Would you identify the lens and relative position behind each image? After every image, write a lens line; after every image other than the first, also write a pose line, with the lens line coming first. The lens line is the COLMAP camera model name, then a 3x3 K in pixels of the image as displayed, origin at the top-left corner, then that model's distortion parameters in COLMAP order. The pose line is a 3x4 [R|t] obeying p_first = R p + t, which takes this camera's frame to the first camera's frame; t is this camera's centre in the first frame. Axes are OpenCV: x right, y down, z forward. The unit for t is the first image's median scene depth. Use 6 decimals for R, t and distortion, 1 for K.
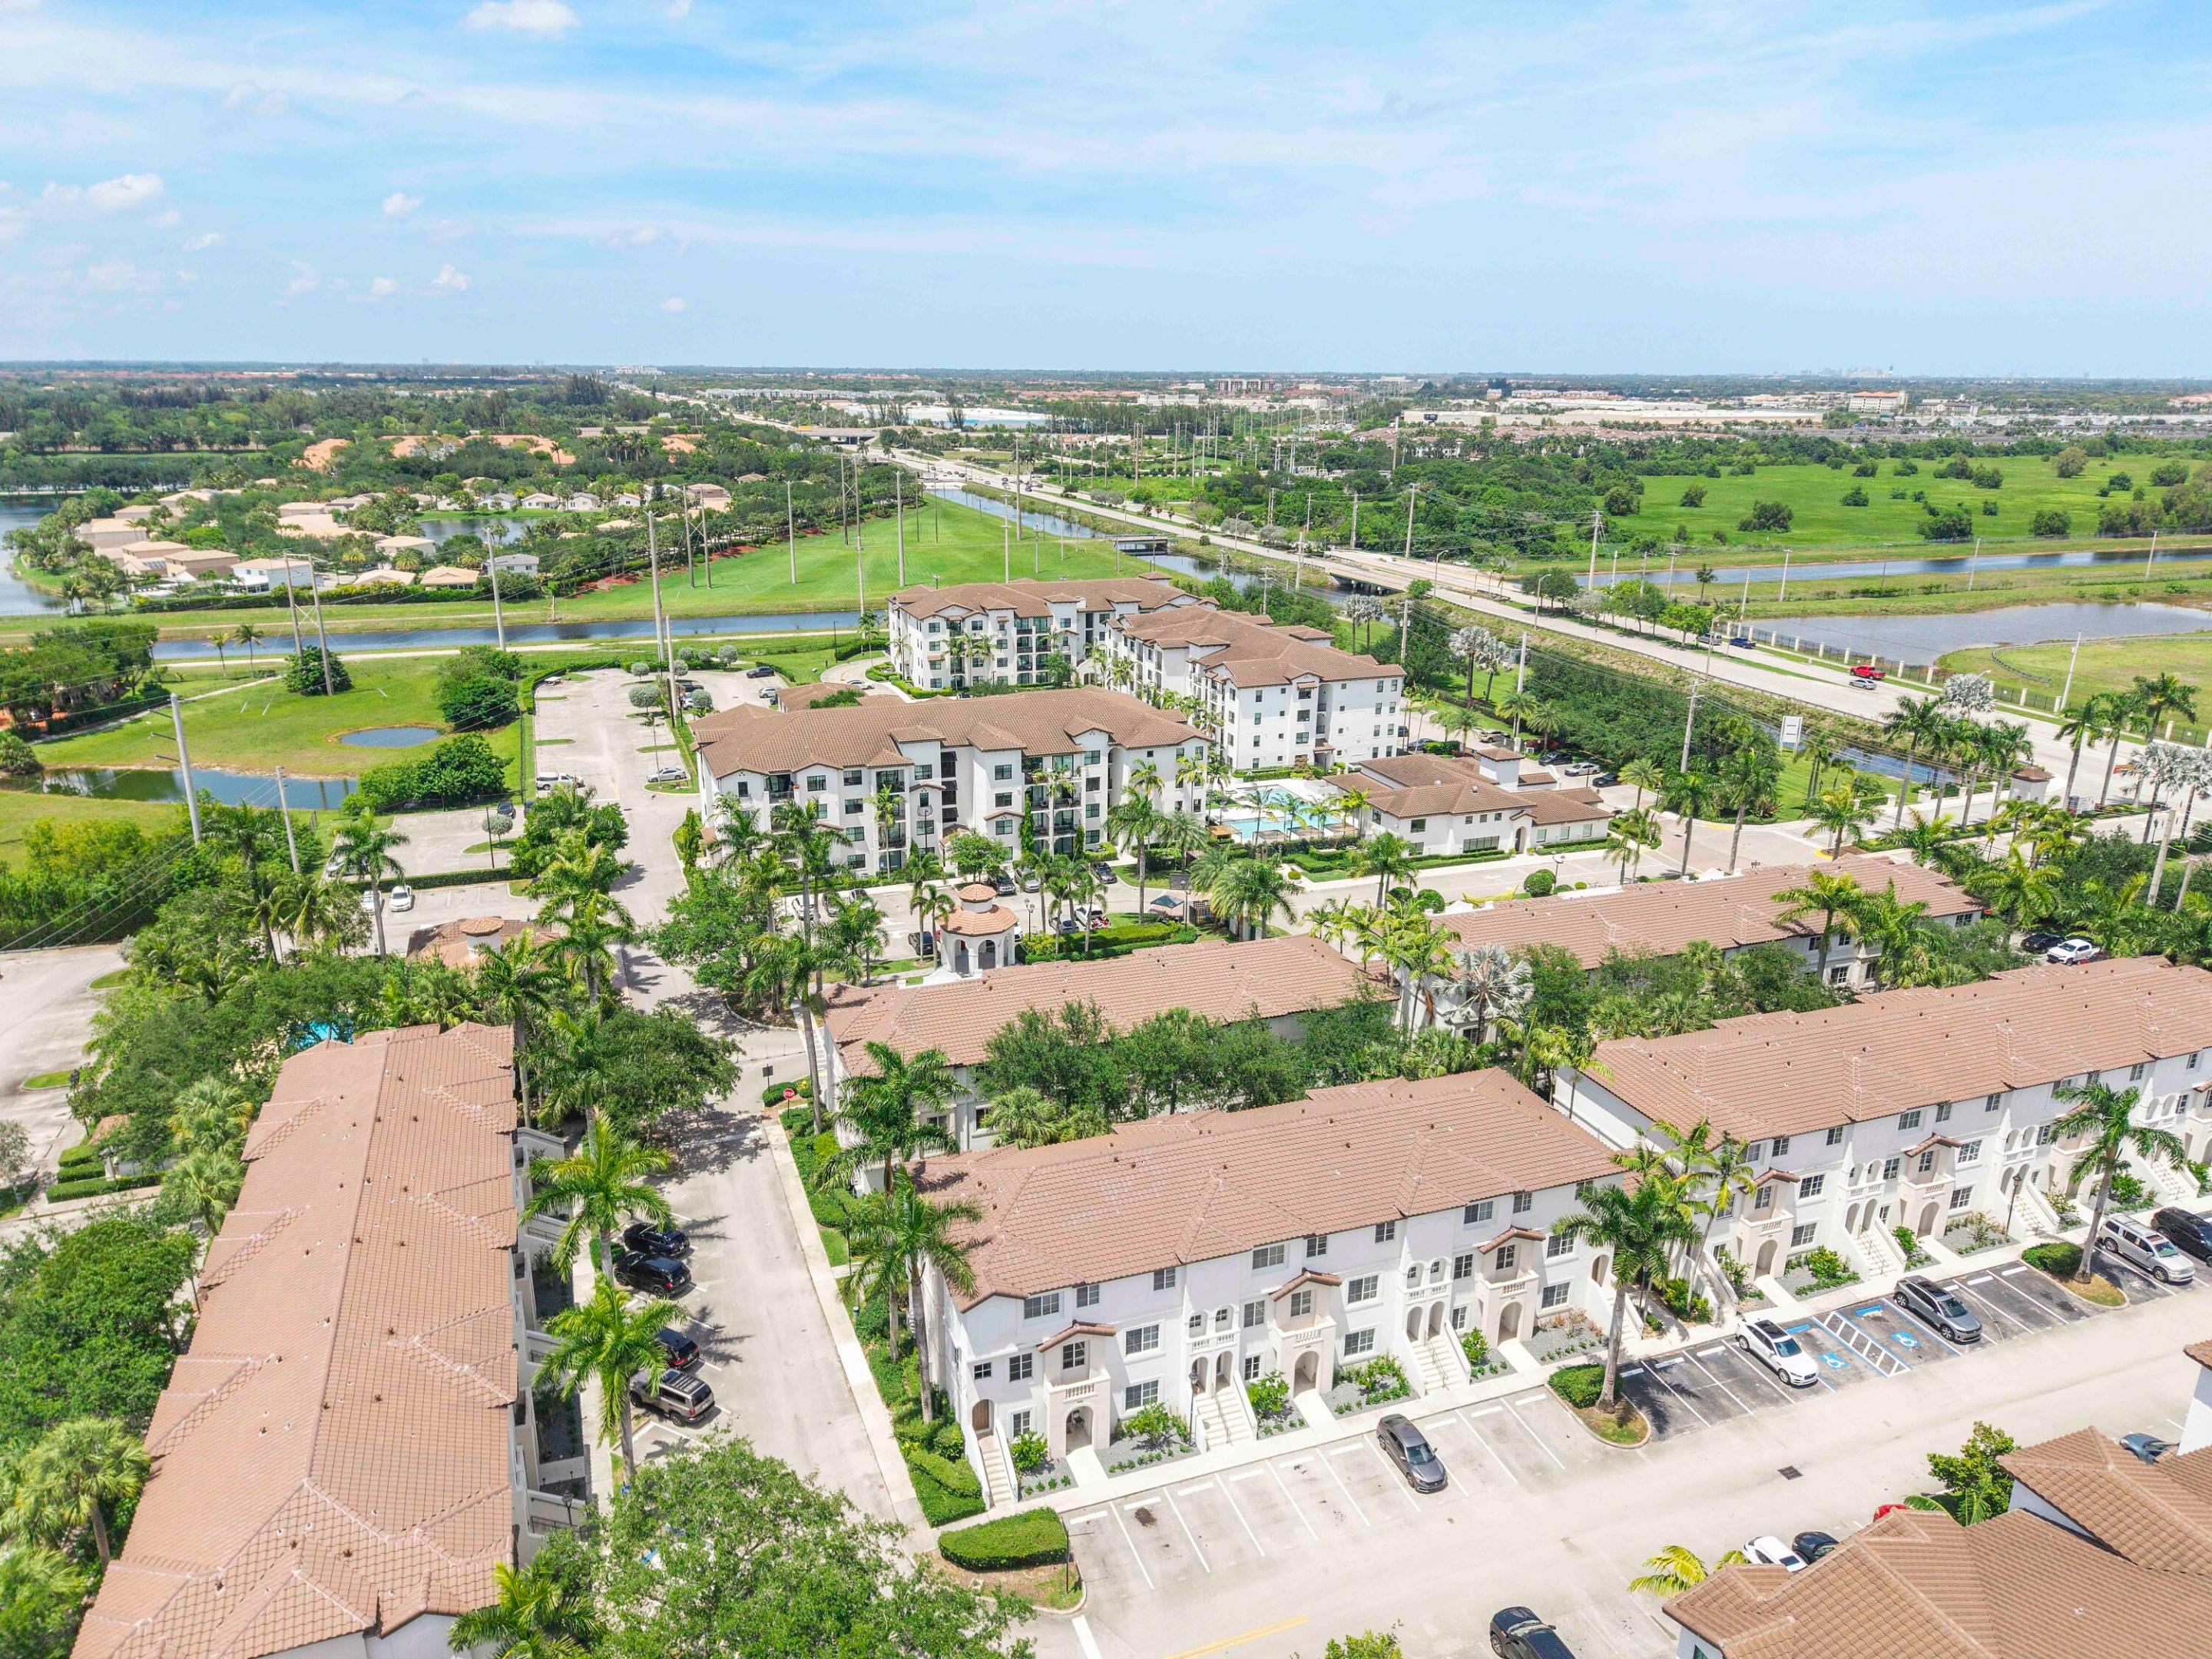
lens RADIAL K [[1488.8, 0, 1112.8], [0, 1488.8, 859.4], [0, 0, 1]] dist [0.039237, -0.040323]
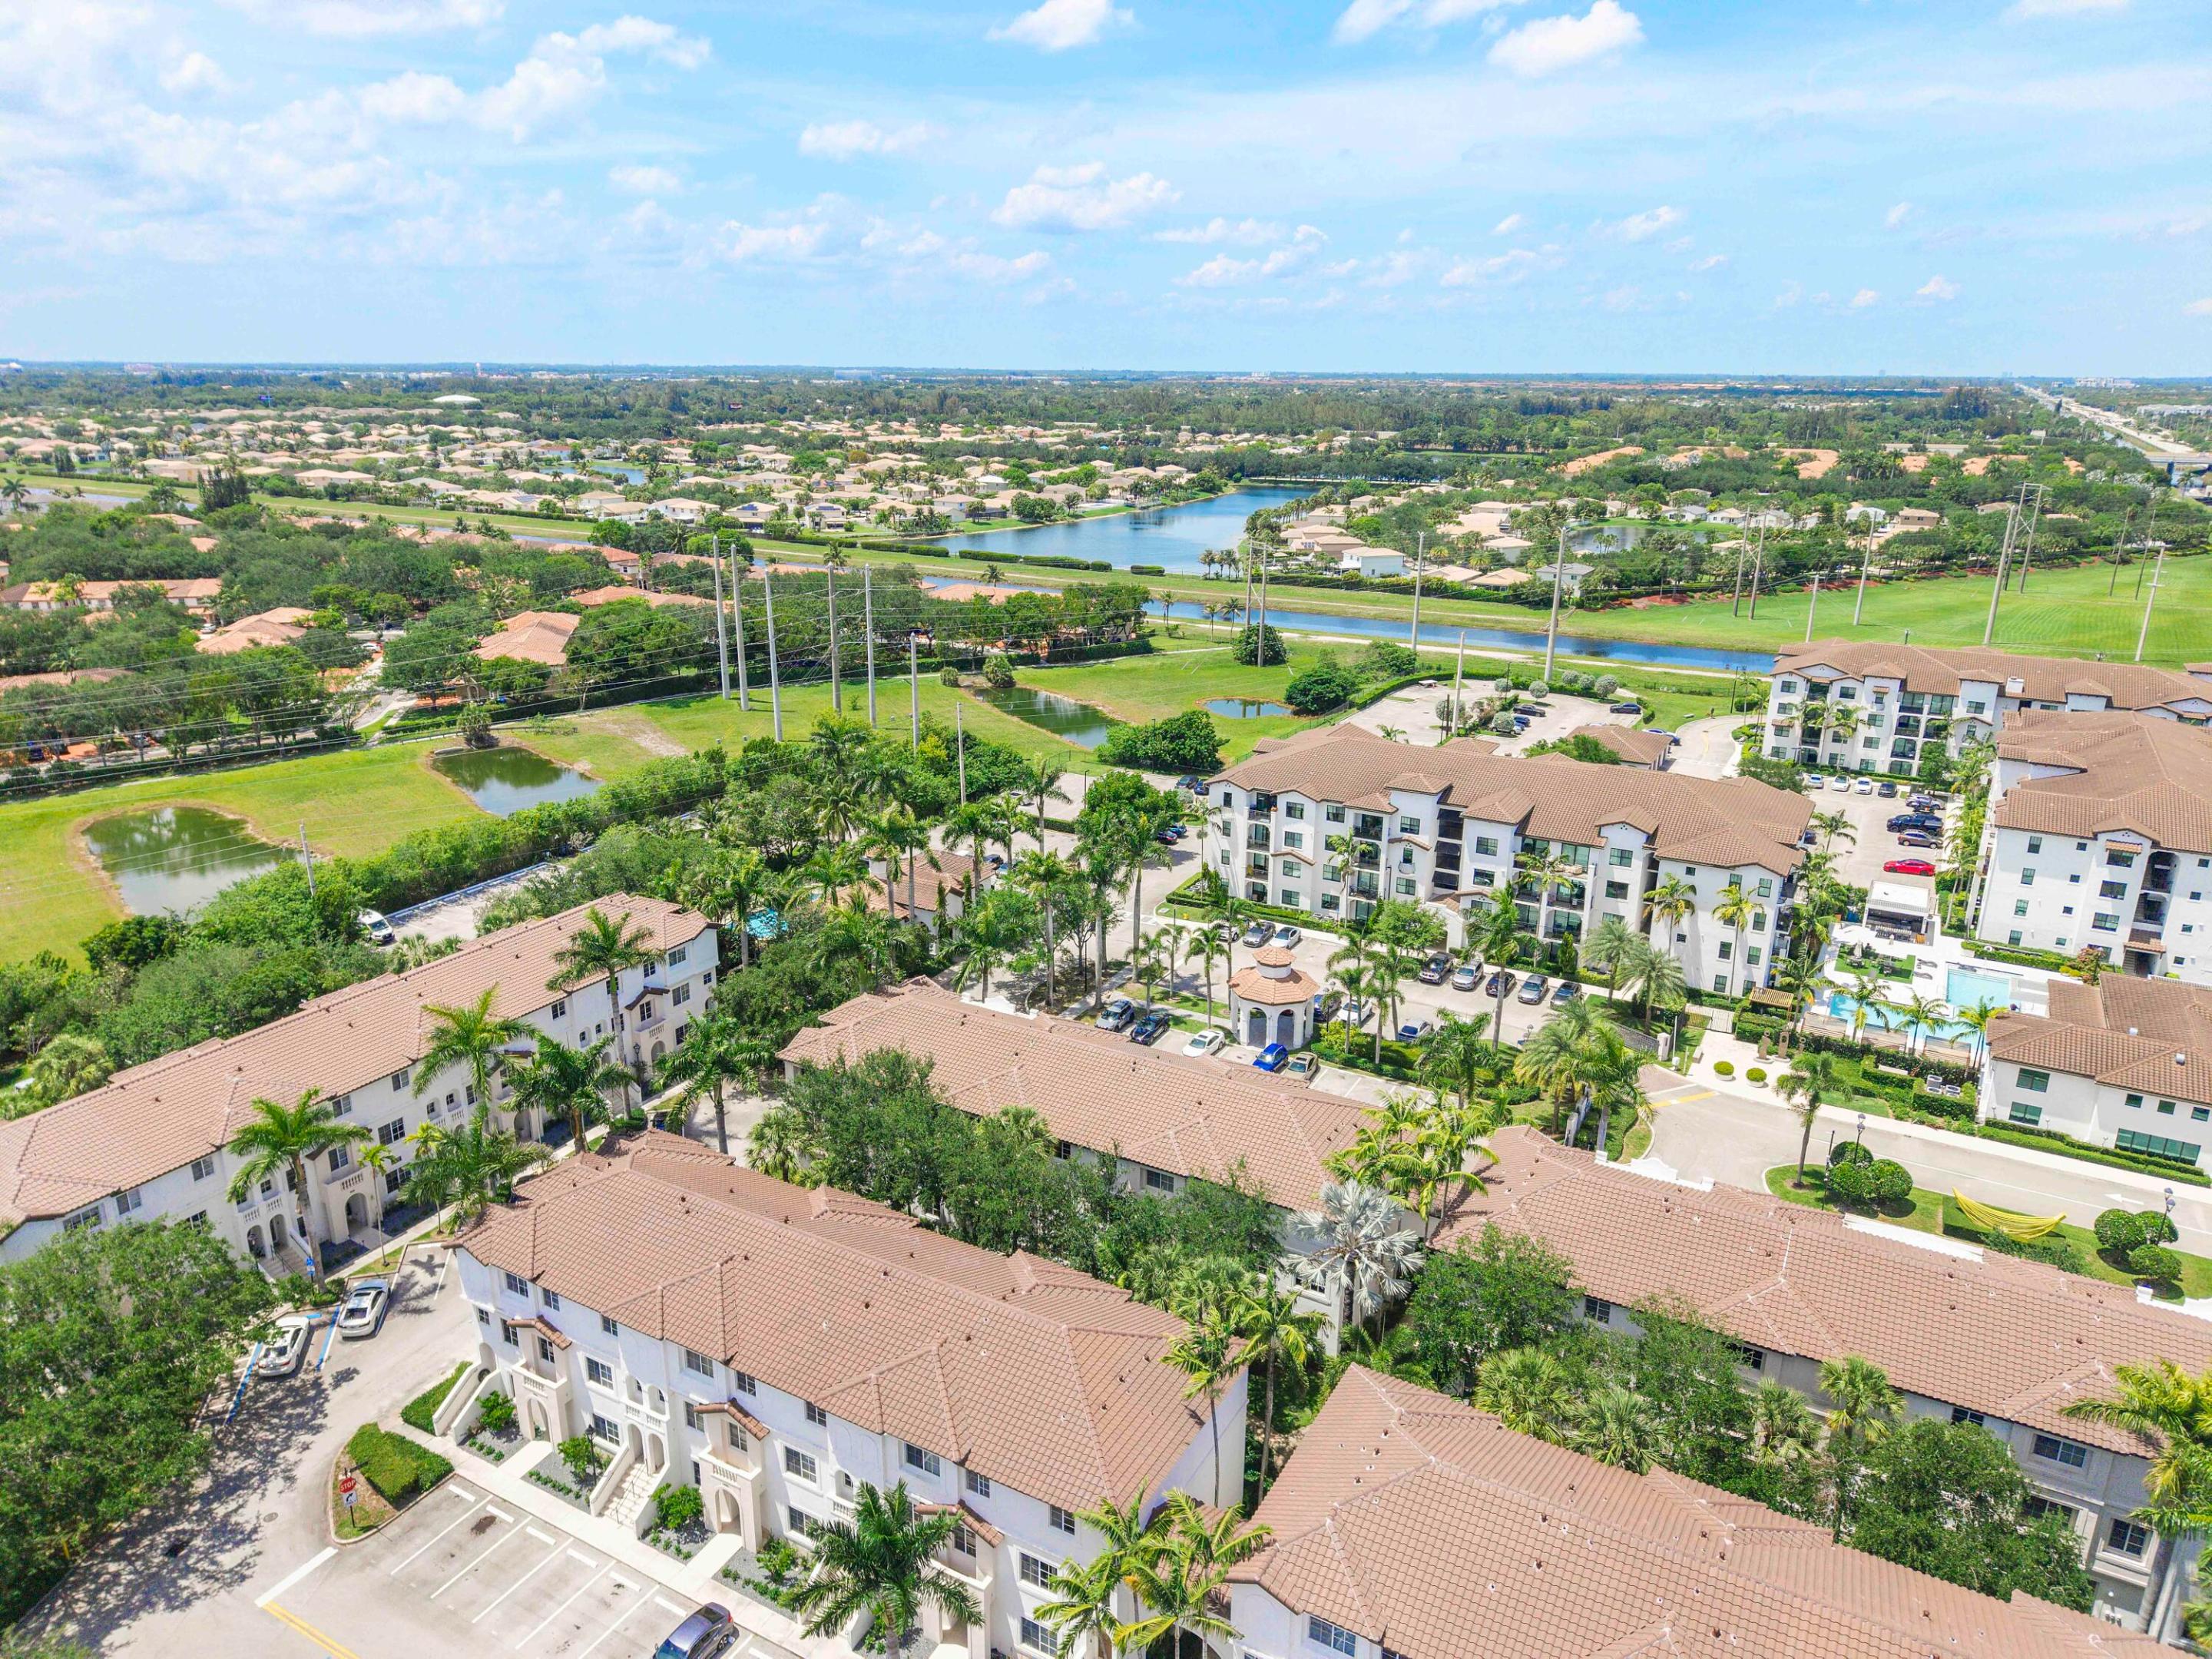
lens RADIAL K [[1475.4, 0, 1085.1], [0, 1475.4, 863.1], [0, 0, 1]] dist [0.035345, -0.052588]
pose [[0.634154, 0.242470, -0.734205, 0.260872], [-0.243631, 0.963850, 0.107879, -0.054595], [0.733820, 0.110463, 0.670303, 0.171683]]
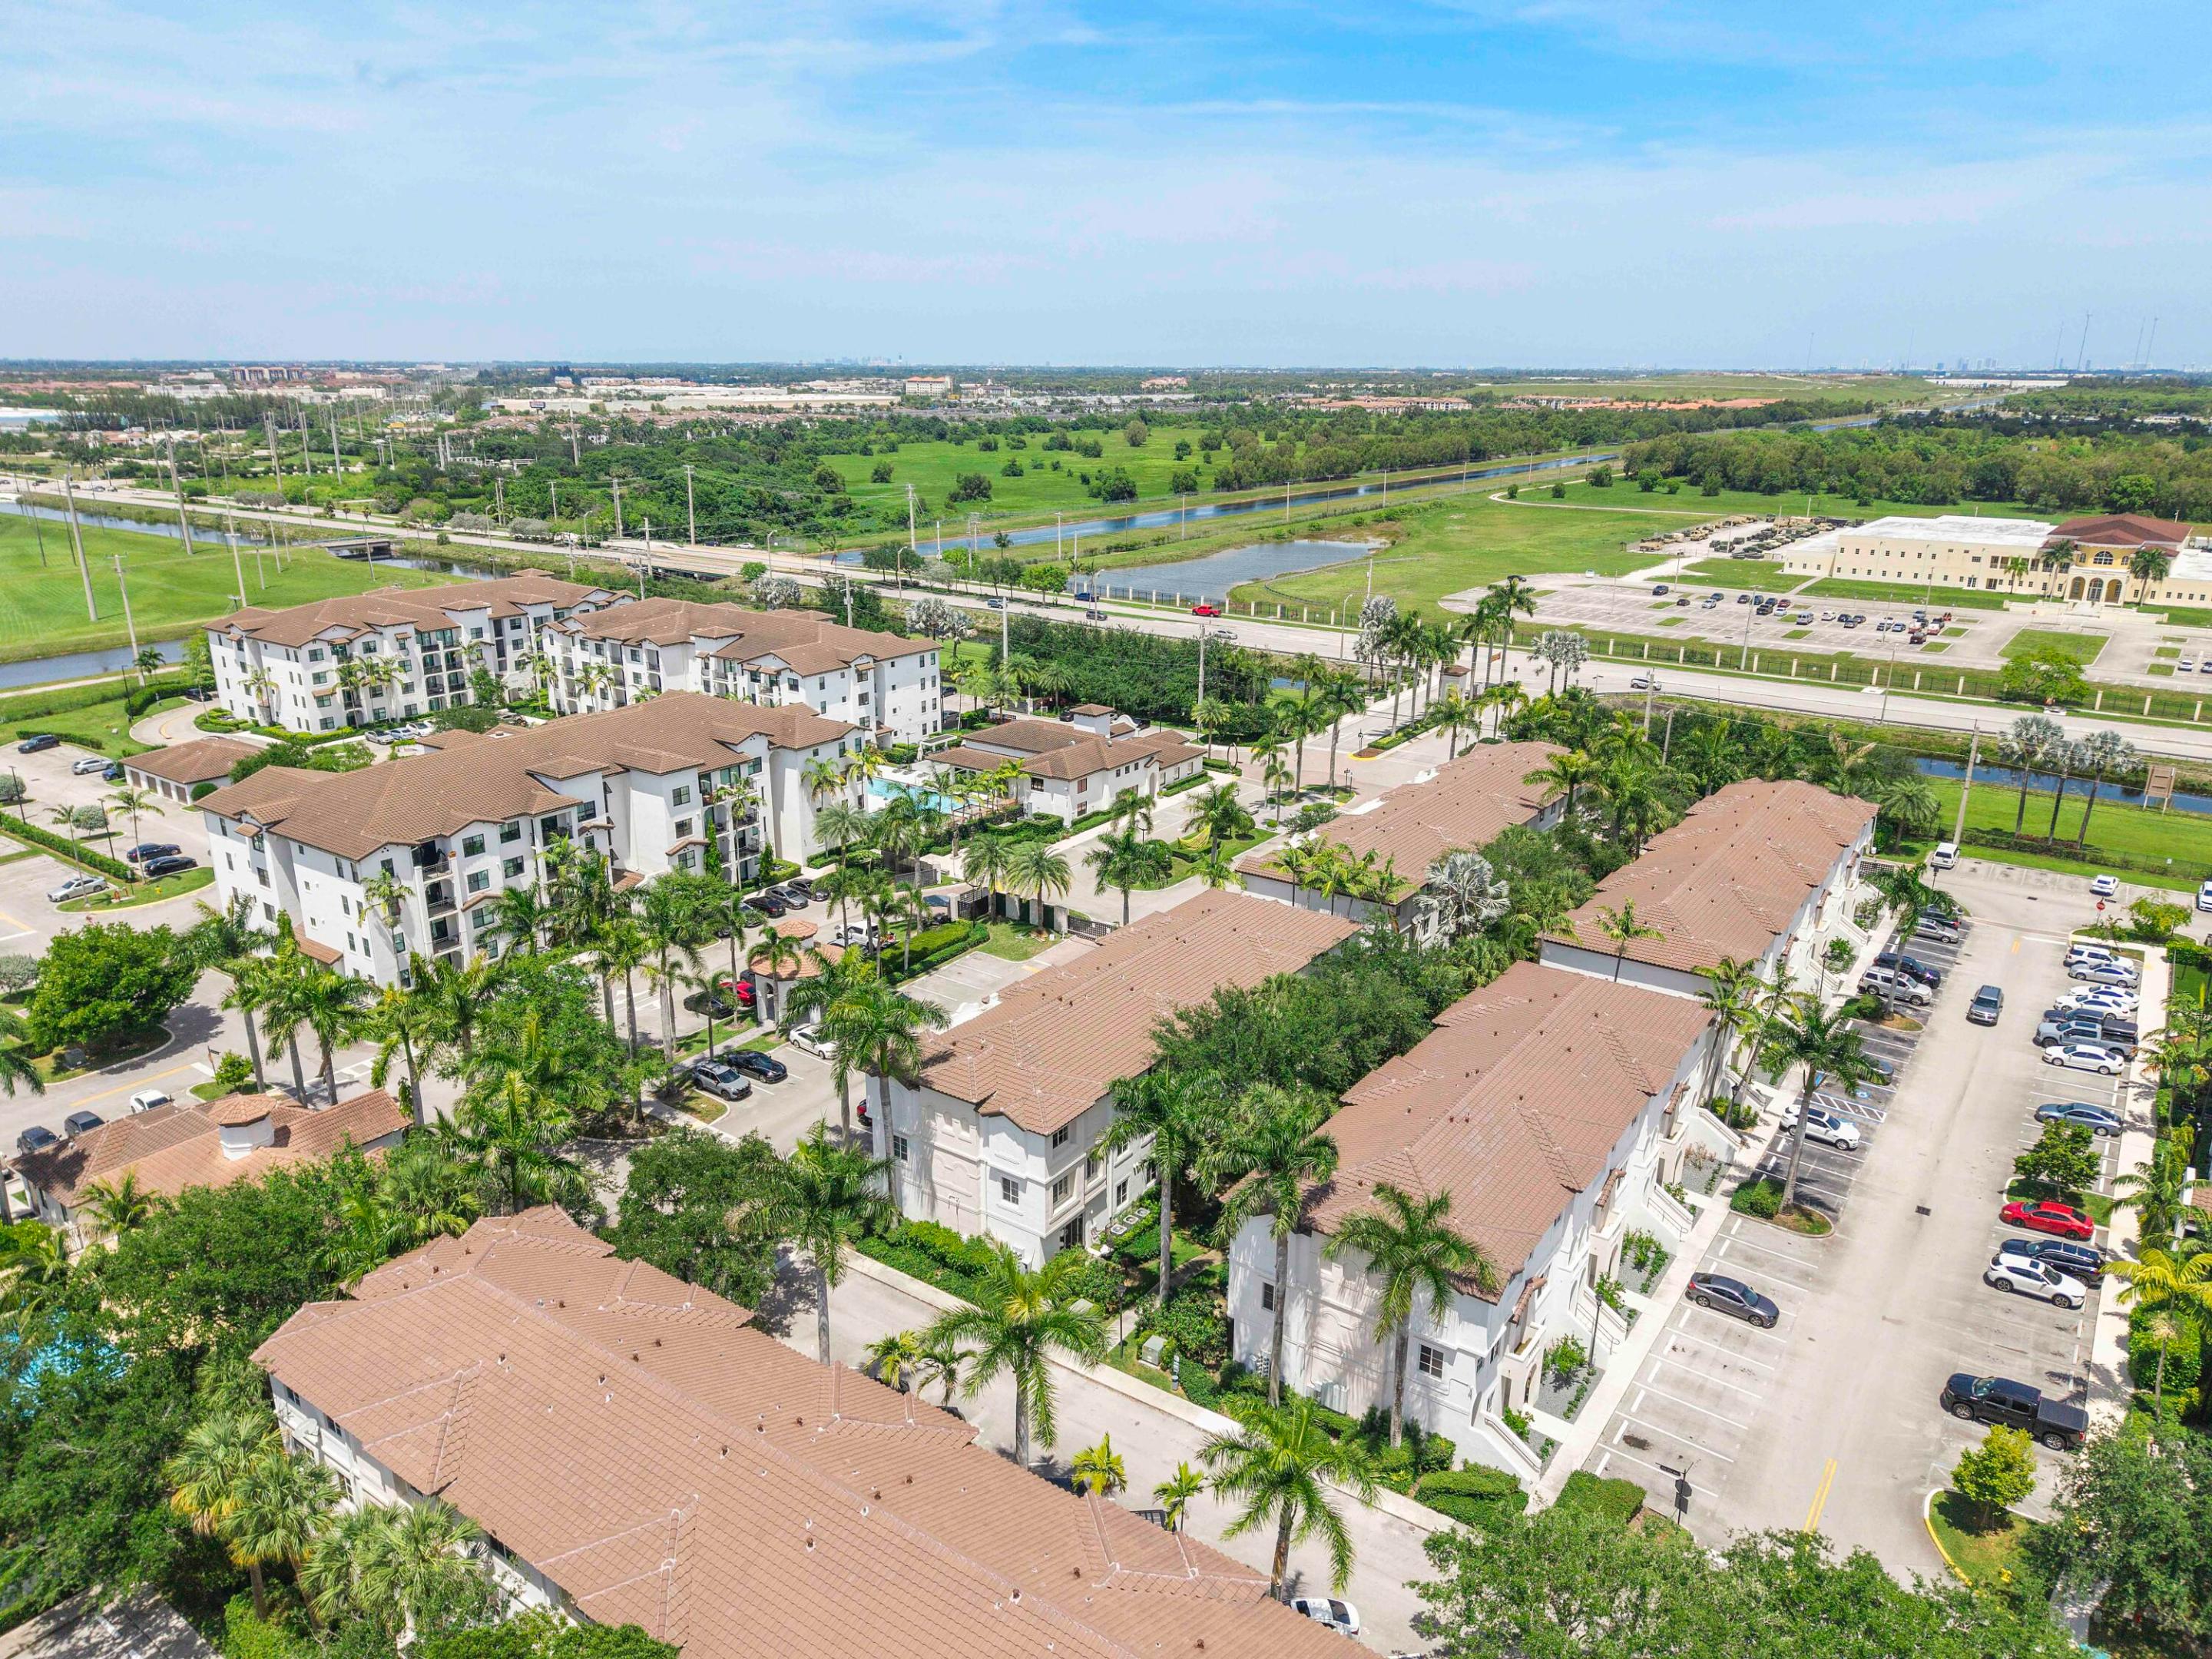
lens RADIAL K [[1486.0, 0, 1117.6], [0, 1486.0, 859.1], [0, 0, 1]] dist [0.065719, -0.117446]
pose [[0.825729, -0.180167, 0.534520, -0.214154], [0.176432, 0.982565, 0.058634, -0.018789], [-0.535765, 0.045891, 0.843119, 0.094764]]
